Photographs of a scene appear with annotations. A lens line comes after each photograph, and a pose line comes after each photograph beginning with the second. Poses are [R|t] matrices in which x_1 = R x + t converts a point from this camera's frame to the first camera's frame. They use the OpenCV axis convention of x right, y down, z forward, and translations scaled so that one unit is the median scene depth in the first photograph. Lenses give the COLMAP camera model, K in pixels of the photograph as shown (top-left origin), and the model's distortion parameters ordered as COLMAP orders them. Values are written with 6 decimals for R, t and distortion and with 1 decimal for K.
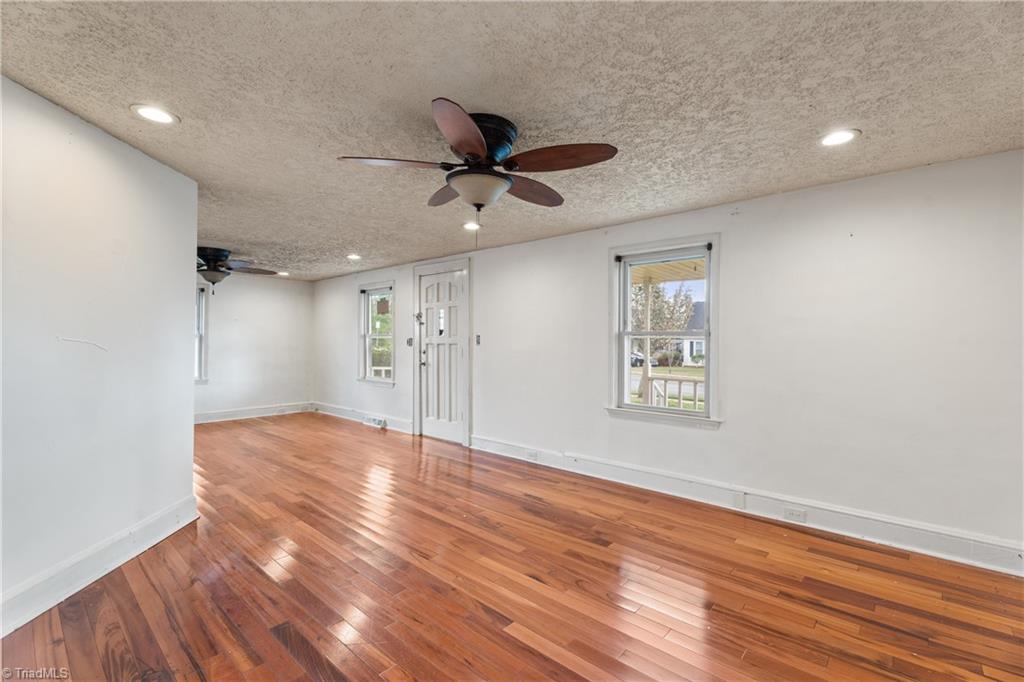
lens RADIAL K [[445.6, 0, 511.9], [0, 445.6, 350.3], [0, 0, 1]] dist [0.002433, 0.000255]
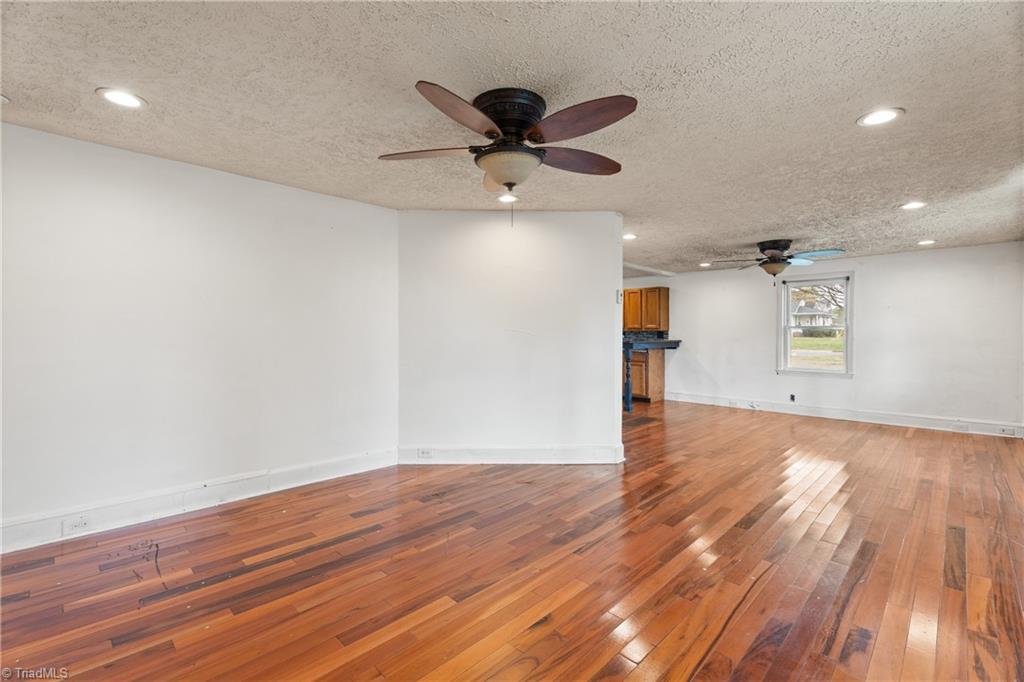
lens RADIAL K [[455.3, 0, 510.7], [0, 455.3, 339.5], [0, 0, 1]] dist [0.001380, 0.000145]
pose [[-0.068744, -0.008014, -0.997602, 0.864917], [-0.007274, 0.999945, -0.007531, 0.020411], [0.997608, 0.006739, -0.068798, 1.002025]]
